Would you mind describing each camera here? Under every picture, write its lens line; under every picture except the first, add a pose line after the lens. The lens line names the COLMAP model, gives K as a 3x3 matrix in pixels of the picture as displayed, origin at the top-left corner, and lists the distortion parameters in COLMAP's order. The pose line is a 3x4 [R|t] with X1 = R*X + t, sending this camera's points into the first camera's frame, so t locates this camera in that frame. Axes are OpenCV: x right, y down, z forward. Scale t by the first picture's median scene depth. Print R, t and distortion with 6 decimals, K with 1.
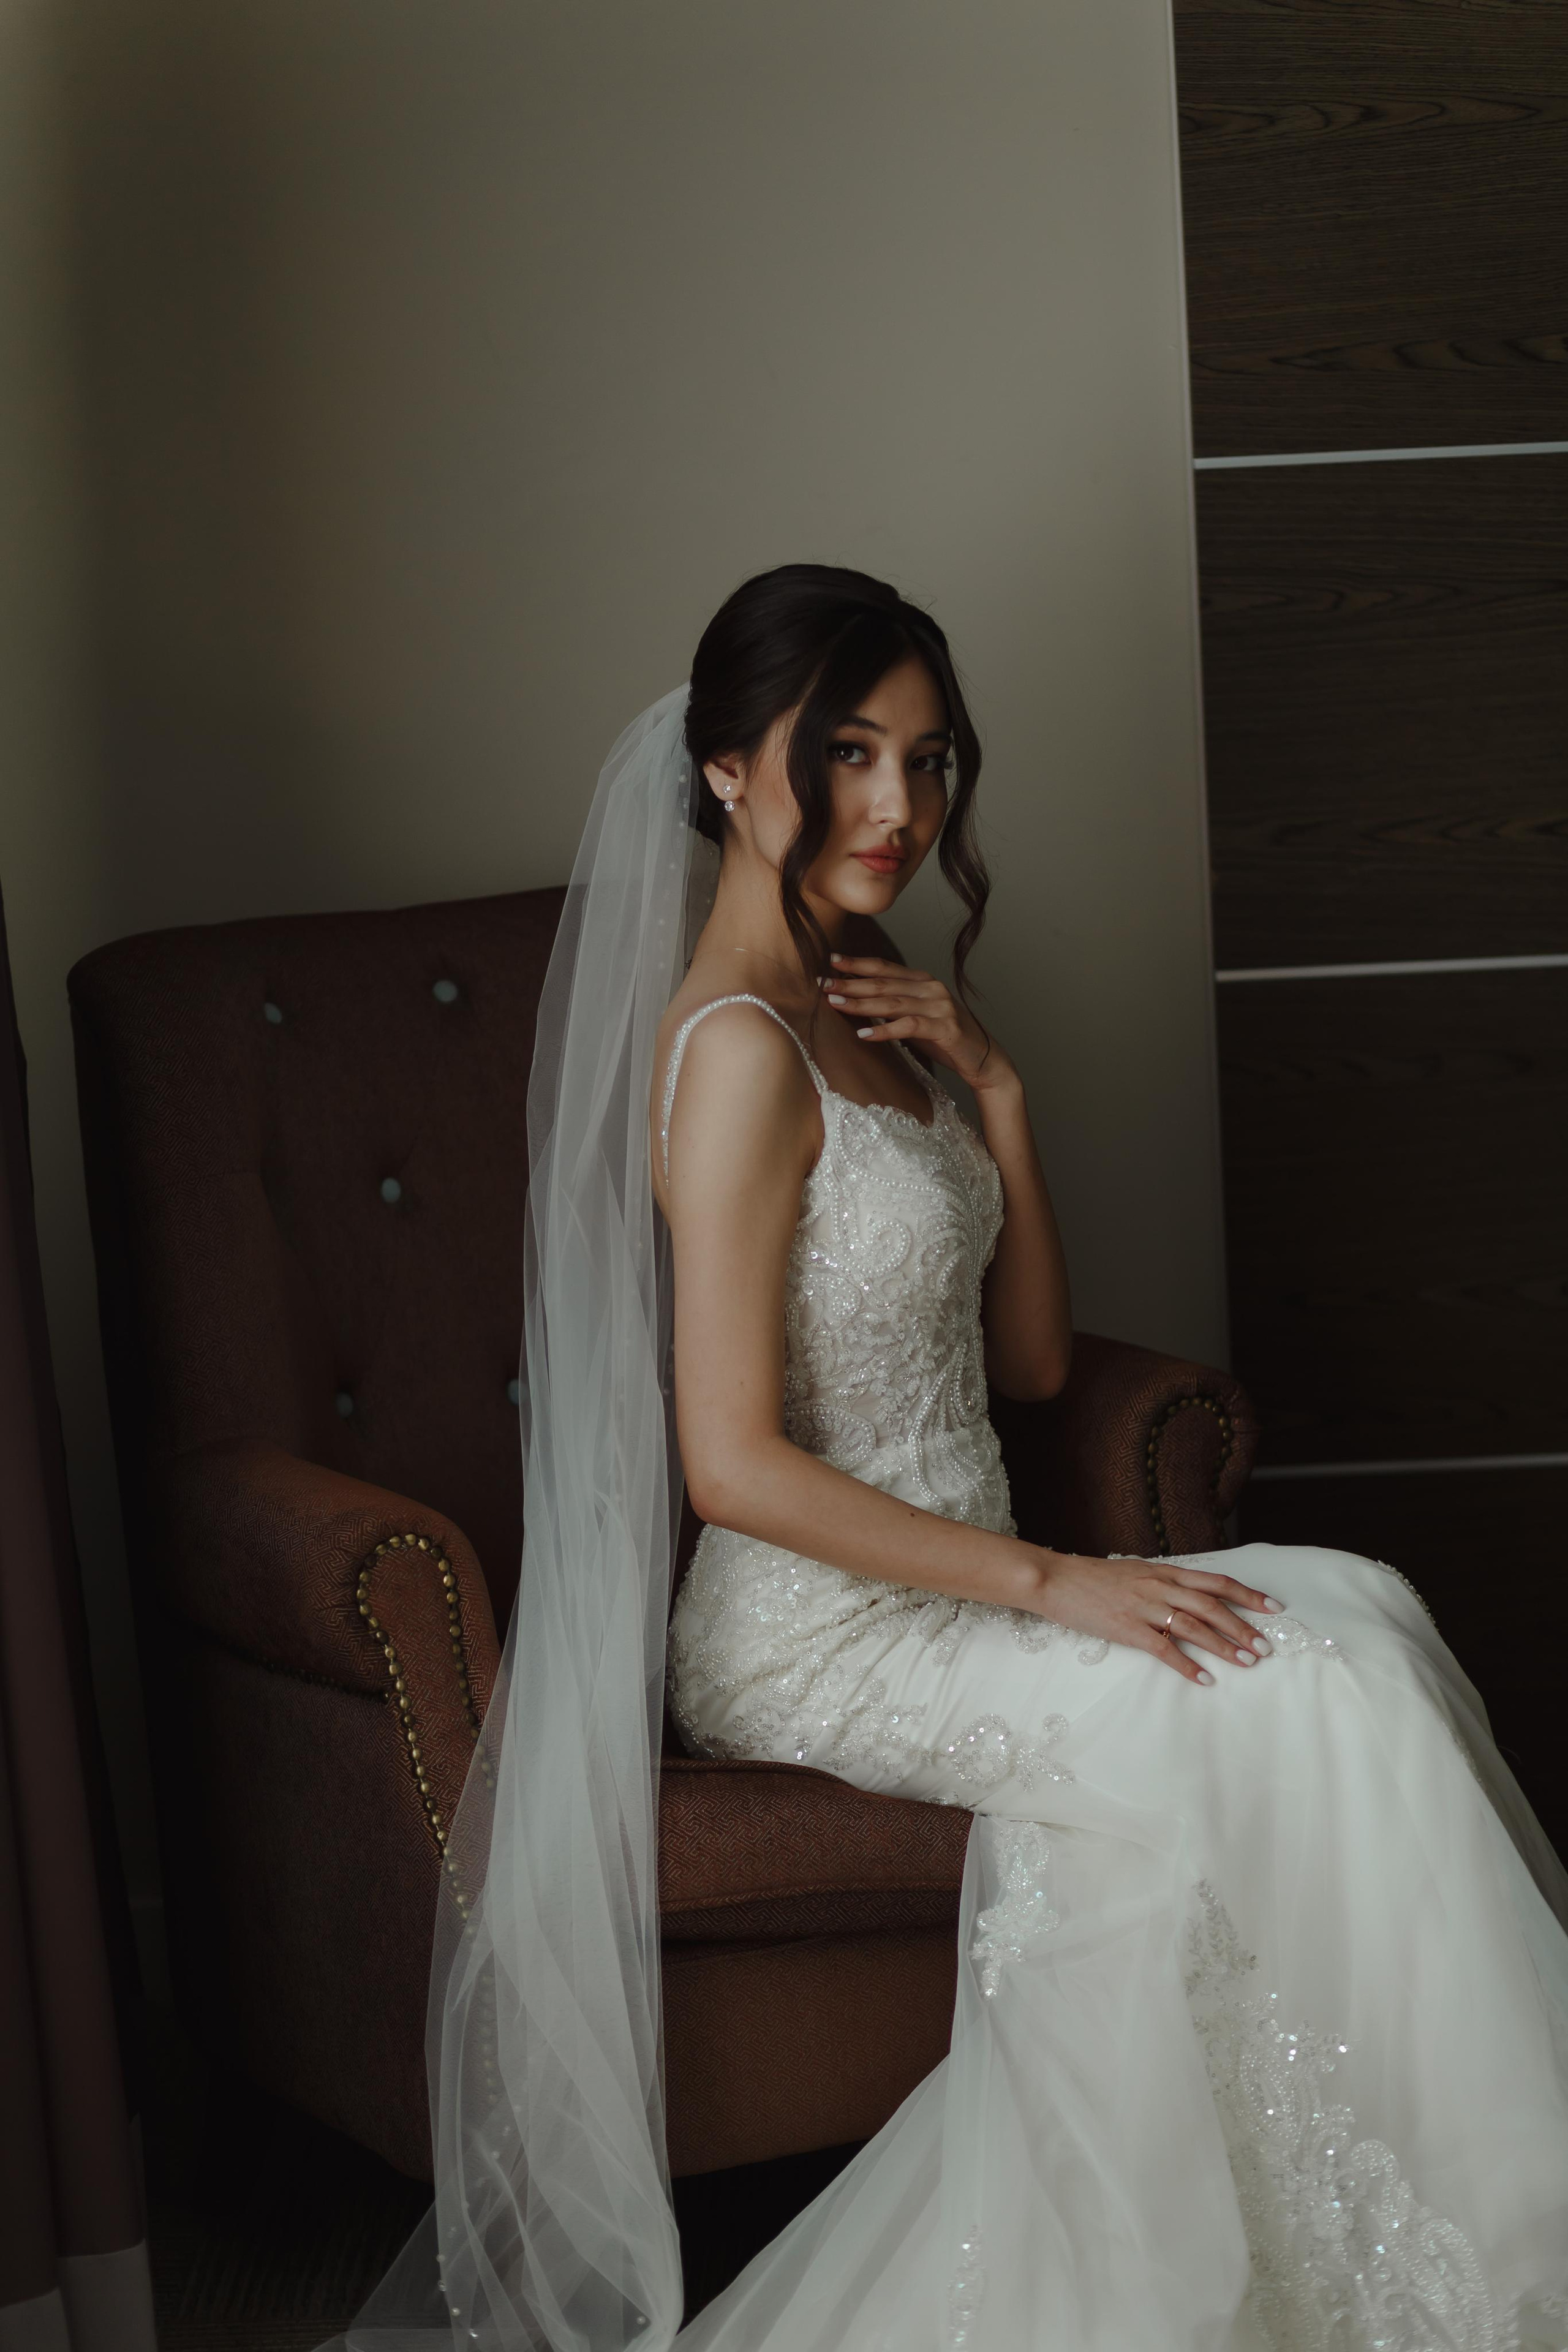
lens RADIAL K [[6112.0, 0, 803.1], [0, 6112.0, 1172.0], [0, 0, 1]] dist [-0.265841, 0.000000]
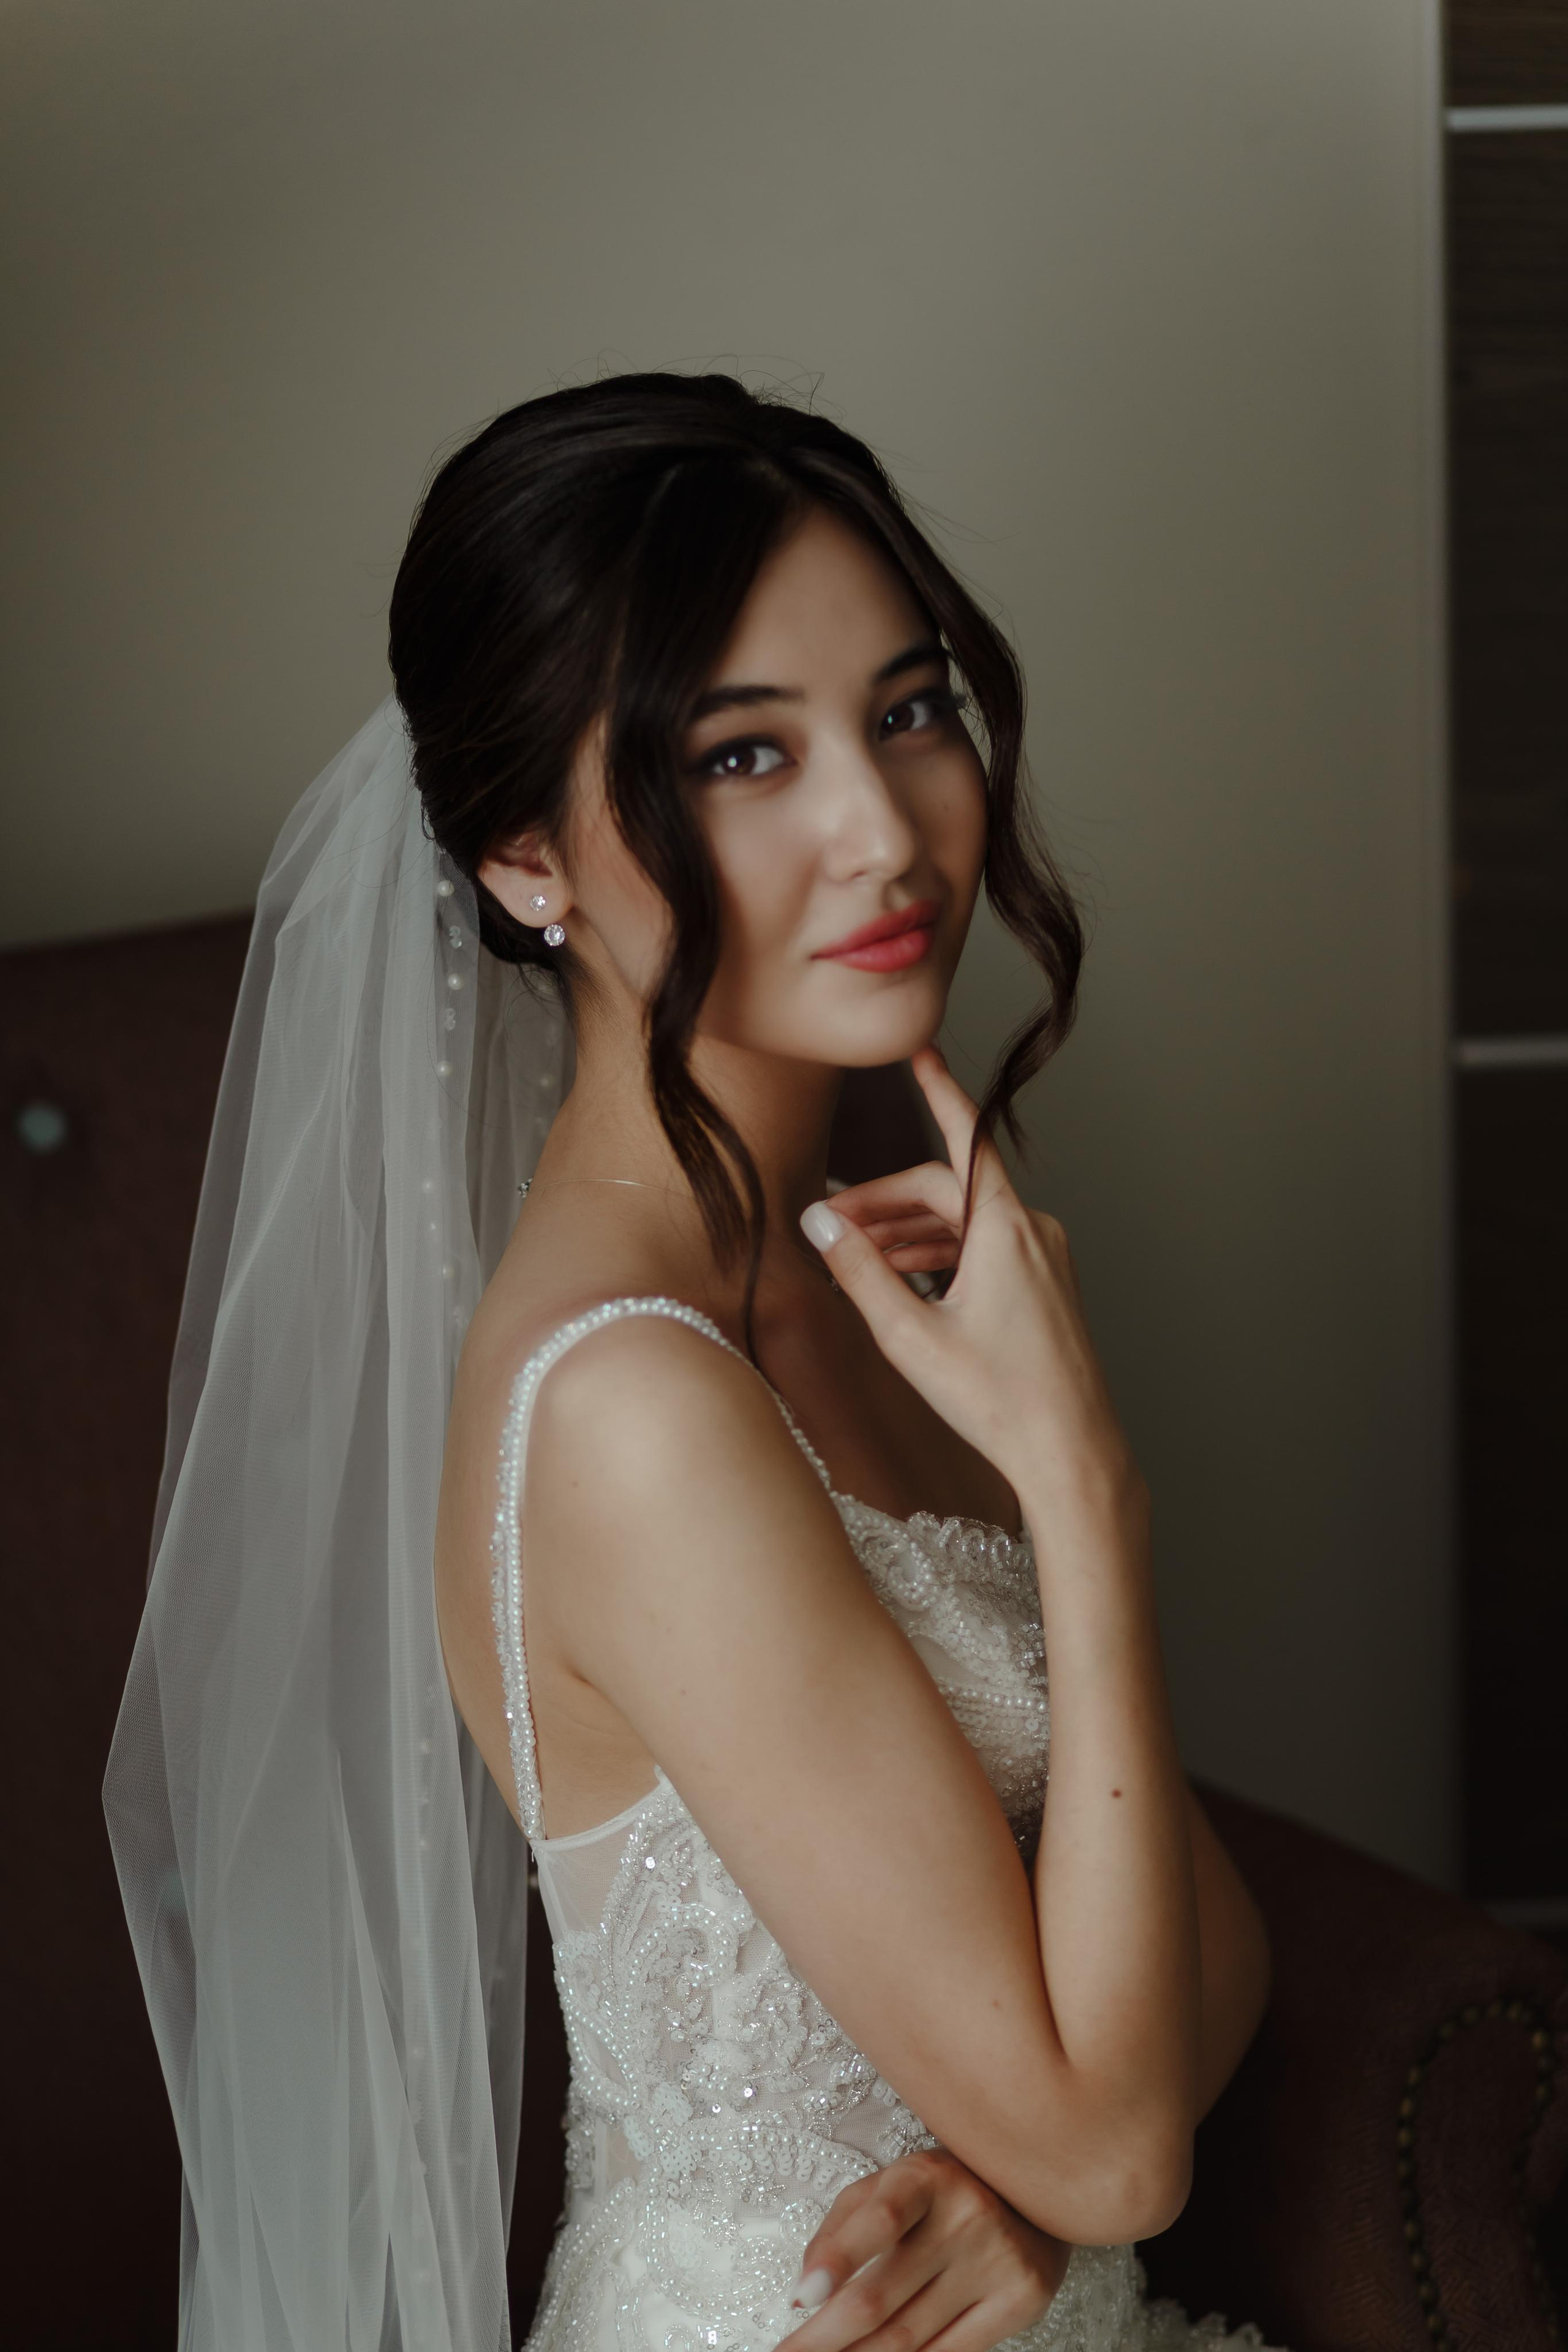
lens RADIAL K [[6112.0, 0, 781.7], [0, 6112.0, 1185.3], [0, 0, 1]] dist [-0.265841, 0.000000]
pose [[0.999730, 0.005267, 0.022621, -0.006643], [-0.007039, 0.996849, 0.079007, -0.065694], [-0.022134, -0.079145, 0.996617, 0.468989]]
